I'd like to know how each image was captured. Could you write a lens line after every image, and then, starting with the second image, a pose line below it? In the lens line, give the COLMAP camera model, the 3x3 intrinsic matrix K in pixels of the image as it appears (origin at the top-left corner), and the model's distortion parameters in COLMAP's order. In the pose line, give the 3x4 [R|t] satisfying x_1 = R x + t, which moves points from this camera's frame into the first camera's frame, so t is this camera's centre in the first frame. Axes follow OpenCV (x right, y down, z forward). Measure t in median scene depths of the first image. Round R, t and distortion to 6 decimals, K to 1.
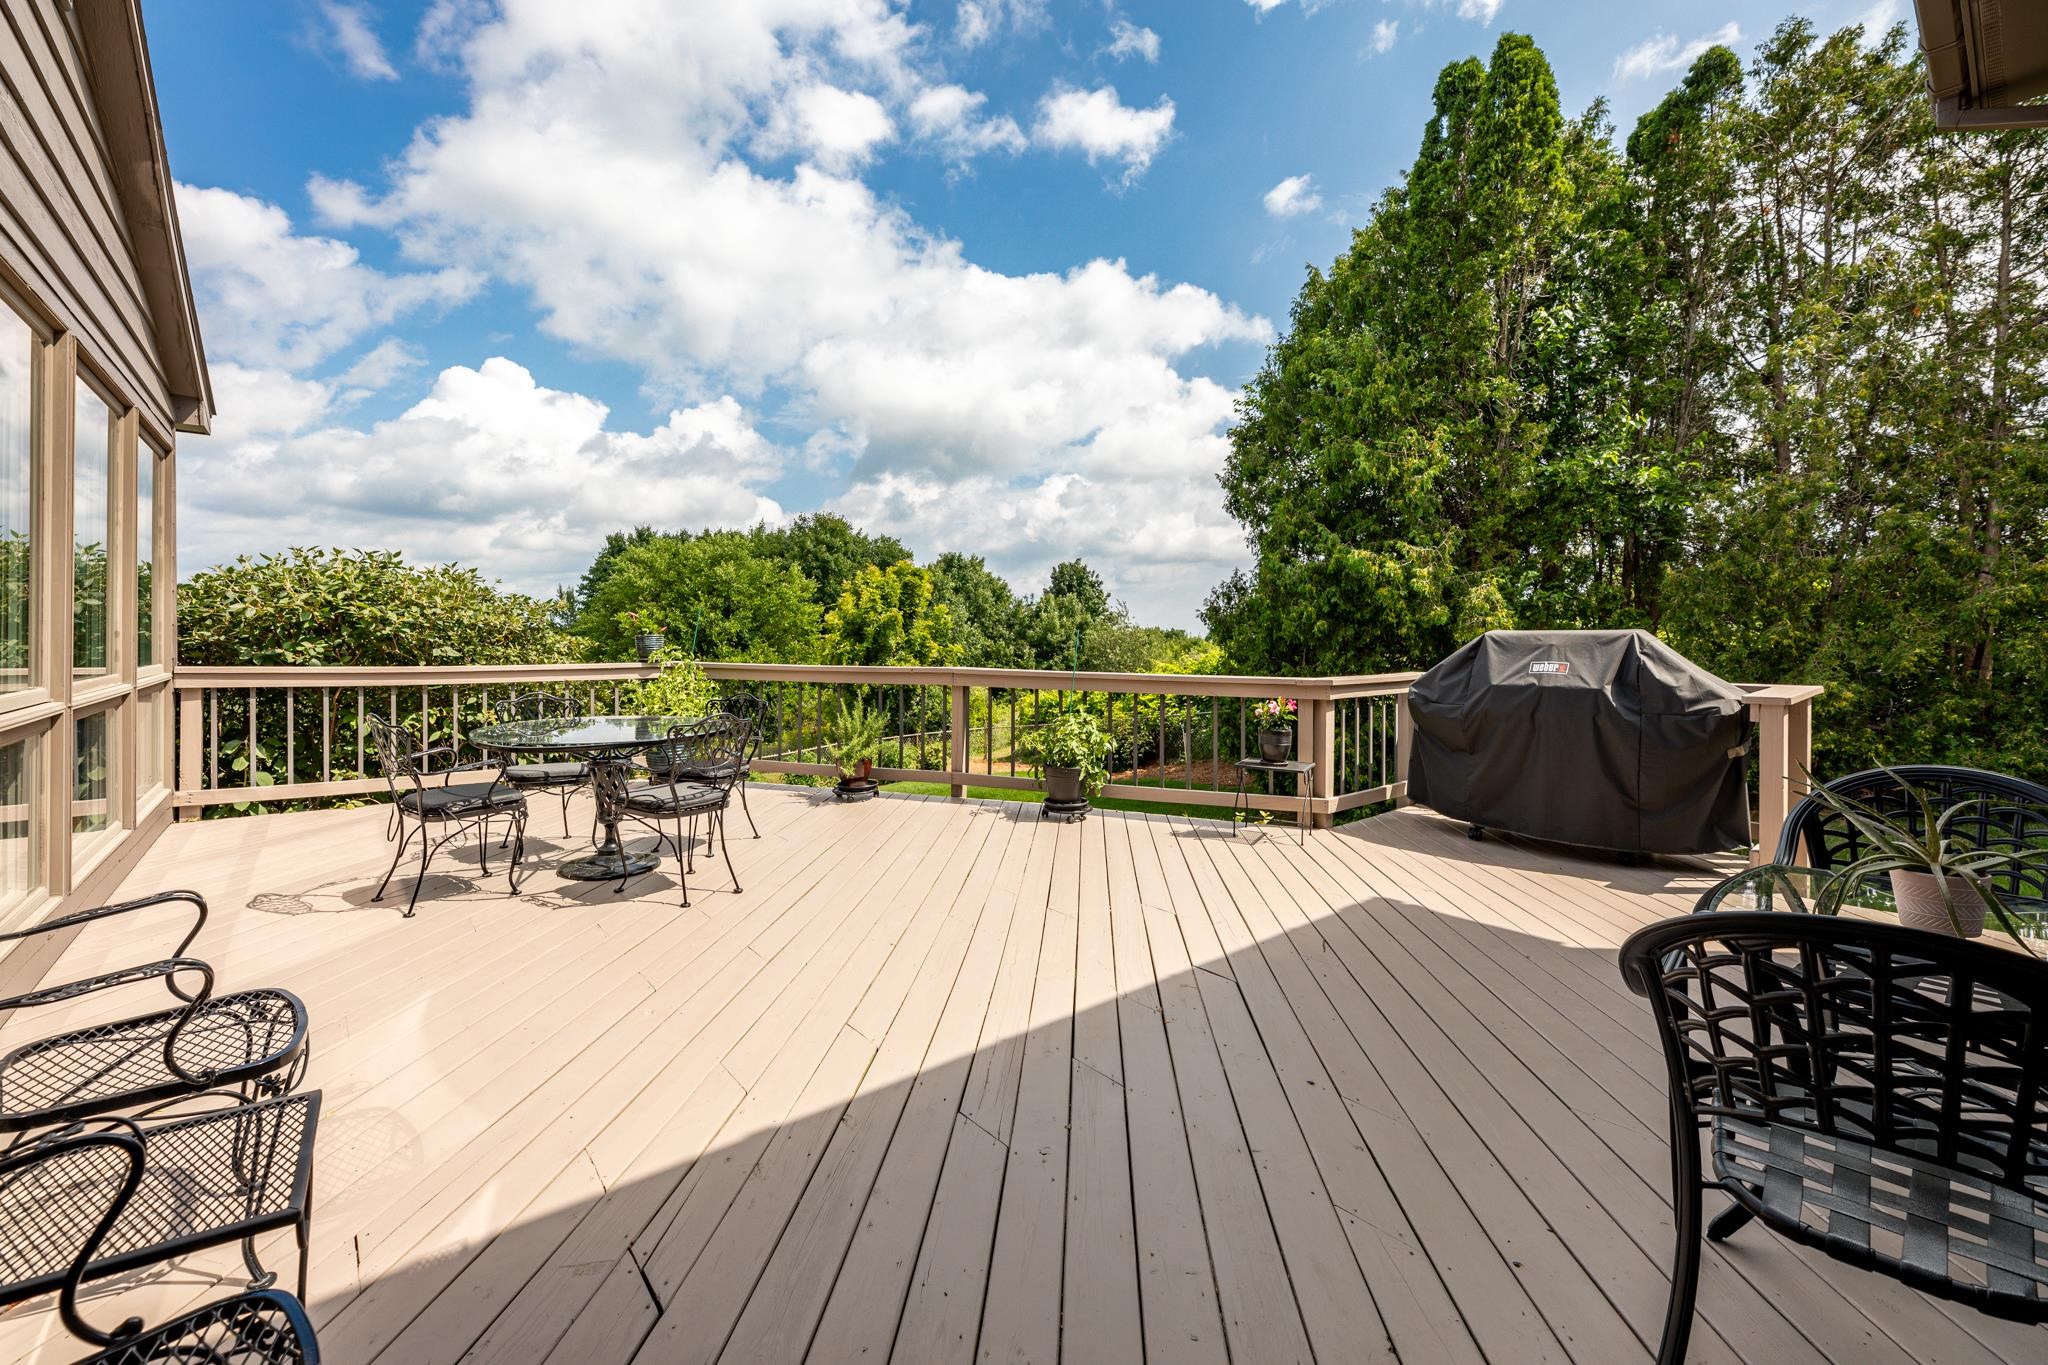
lens RADIAL K [[829.8, 0, 1026.2], [0, 829.8, 641.5], [0, 0, 1]] dist [-0.000032, -0.000041]
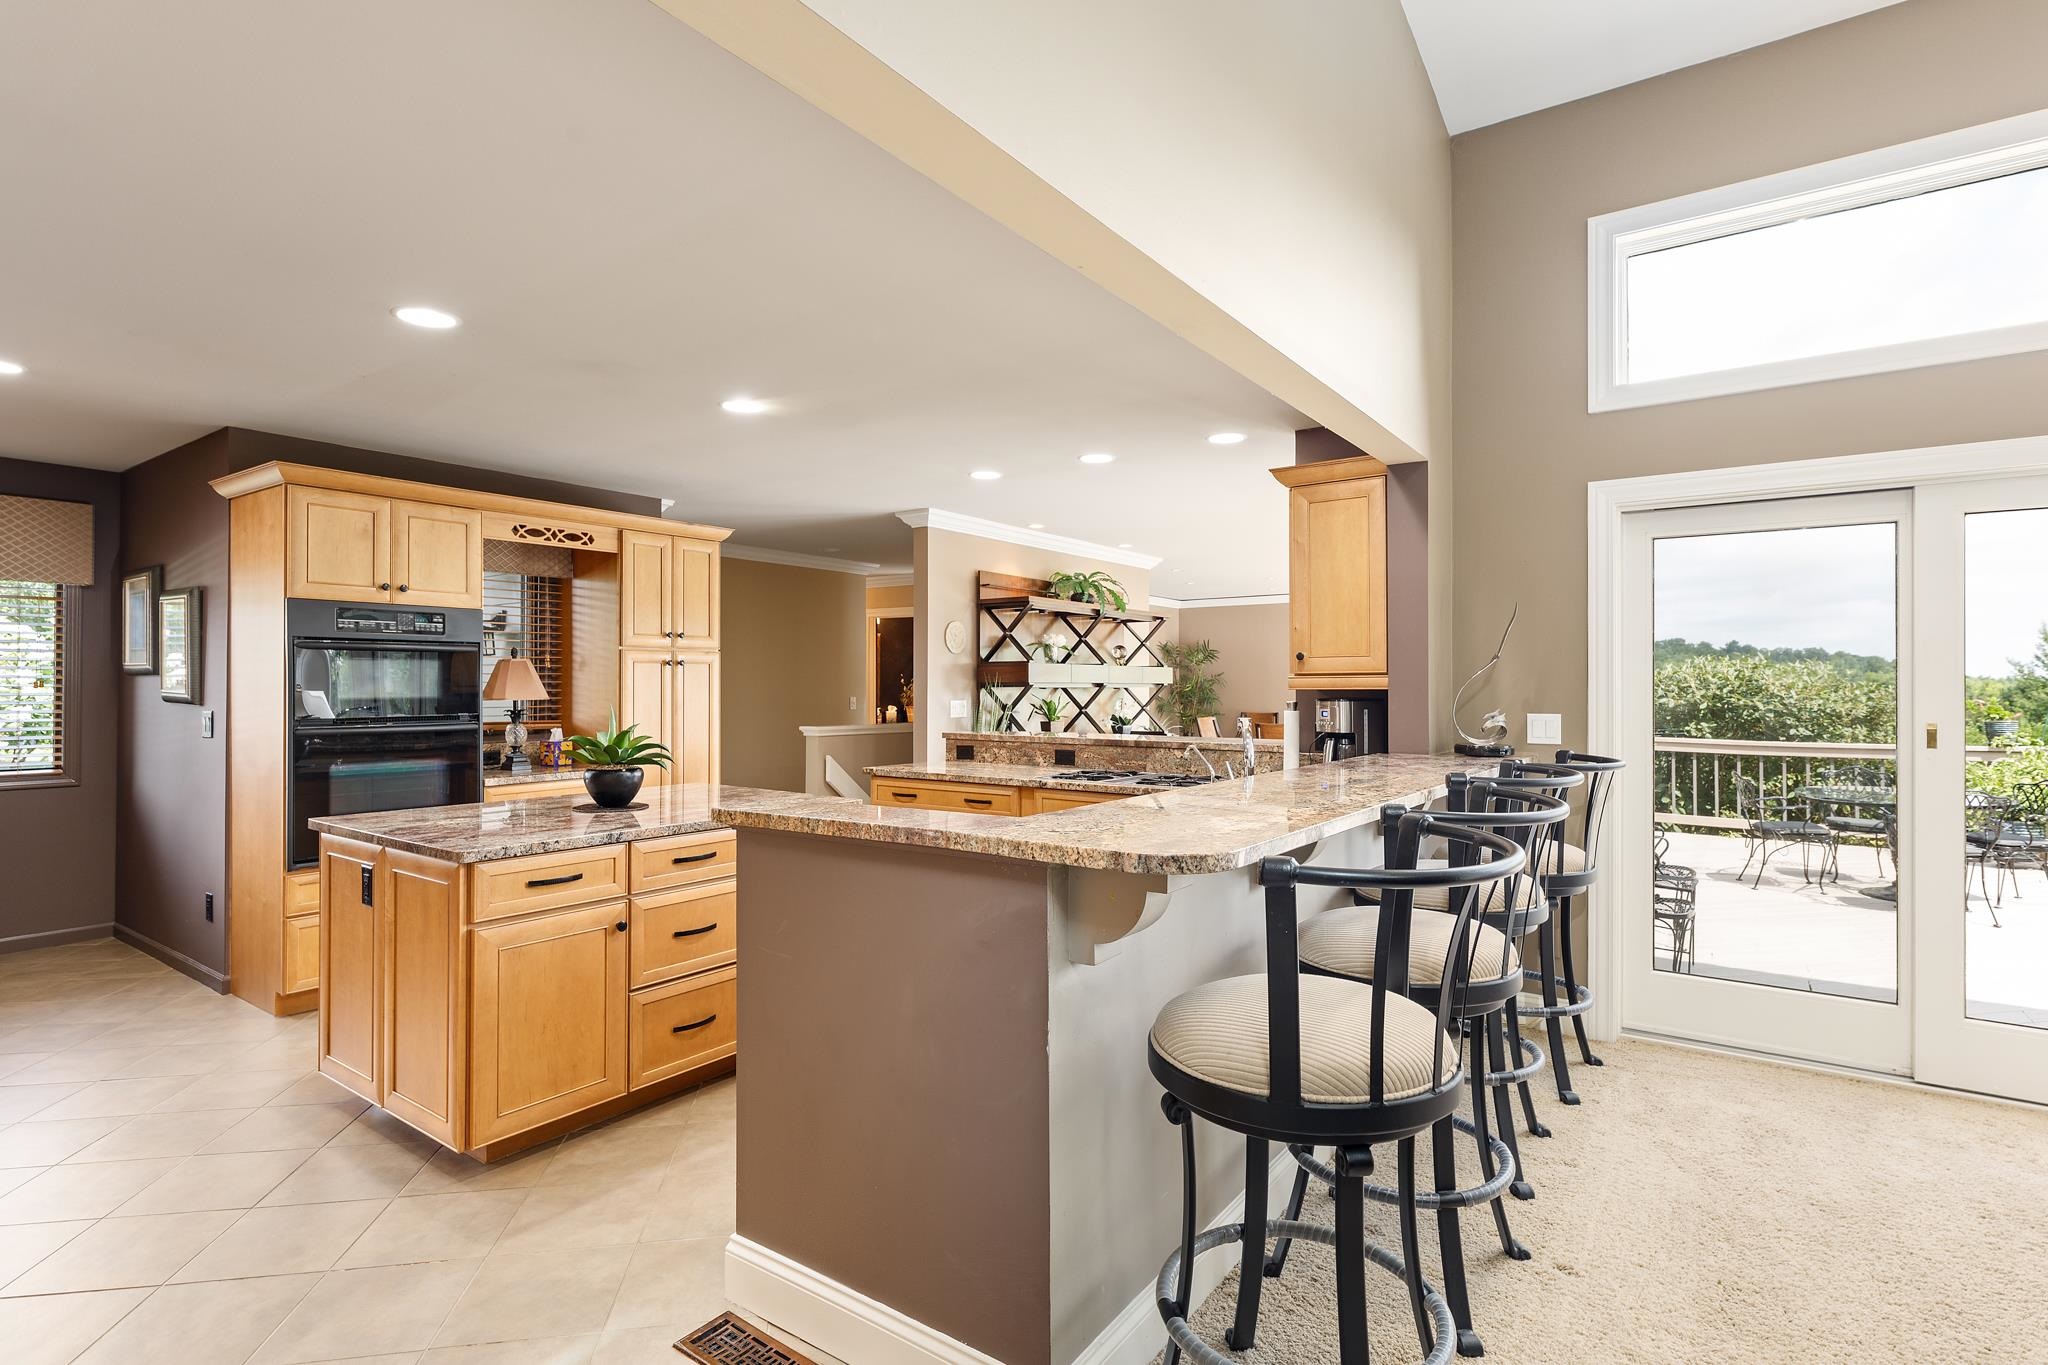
lens RADIAL K [[1006.6, 0, 1027.8], [0, 1006.6, 682.6], [0, 0, 1]] dist [-0.001547, -0.000008]
pose [[0.255980, -0.011658, -0.966612, 0.495530], [-0.002538, 0.999916, -0.012732, -0.039081], [0.966679, 0.005712, 0.255929, -0.554231]]
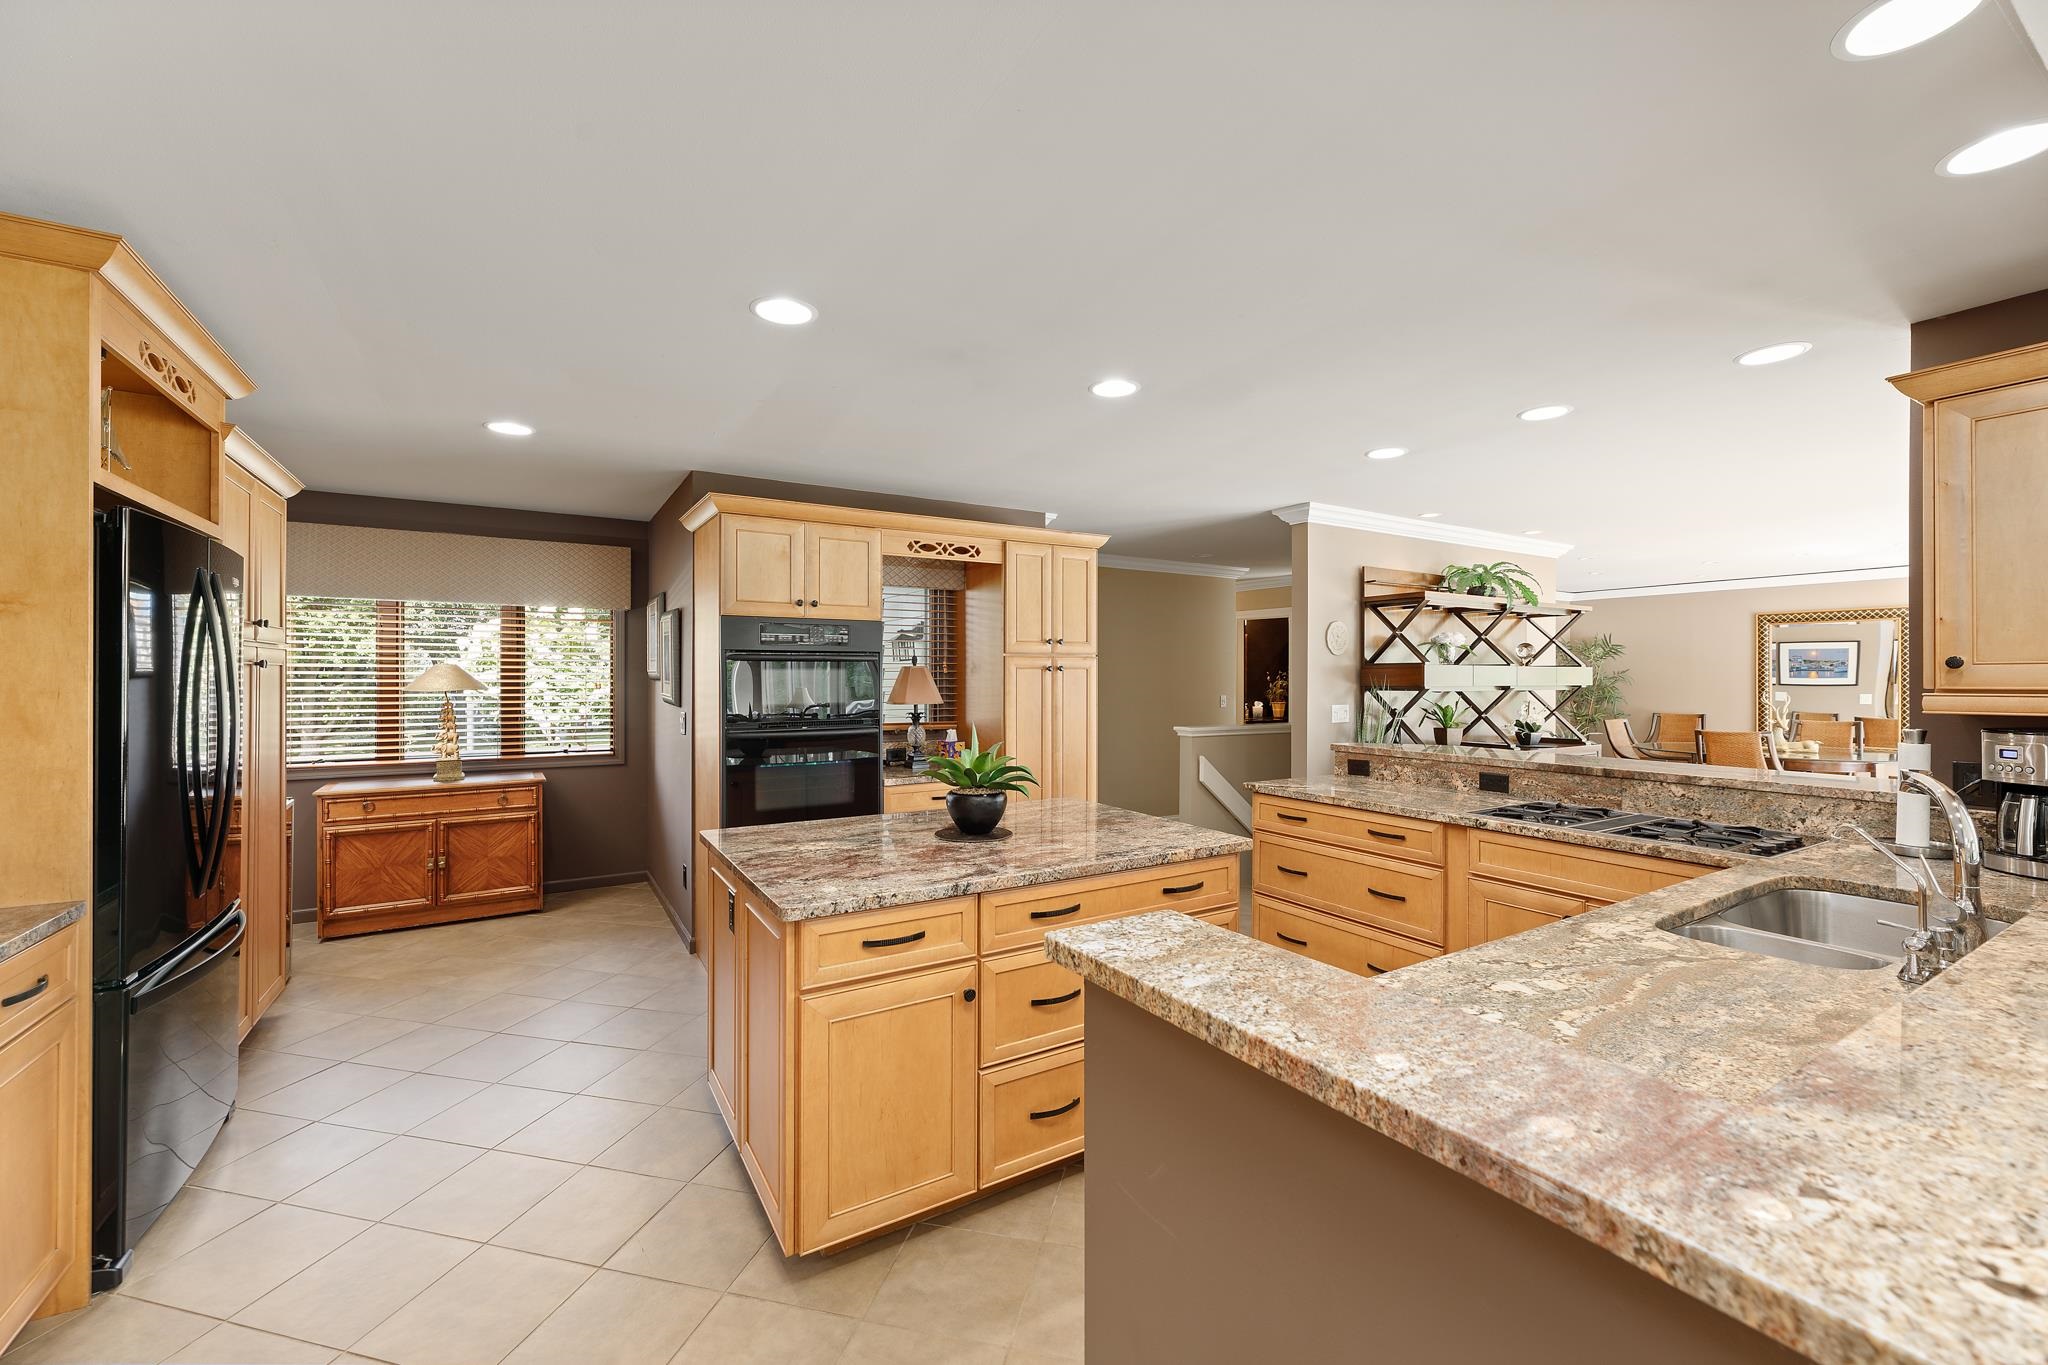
lens RADIAL K [[828.6, 0, 1026.6], [0, 828.6, 675.1], [0, 0, 1]] dist [0.009471, 0.000178]
pose [[-0.135976, -0.010007, -0.990662, 0.325362], [-0.007020, 0.999934, -0.009137, -0.052371], [0.990687, 0.005712, -0.136037, -0.551180]]
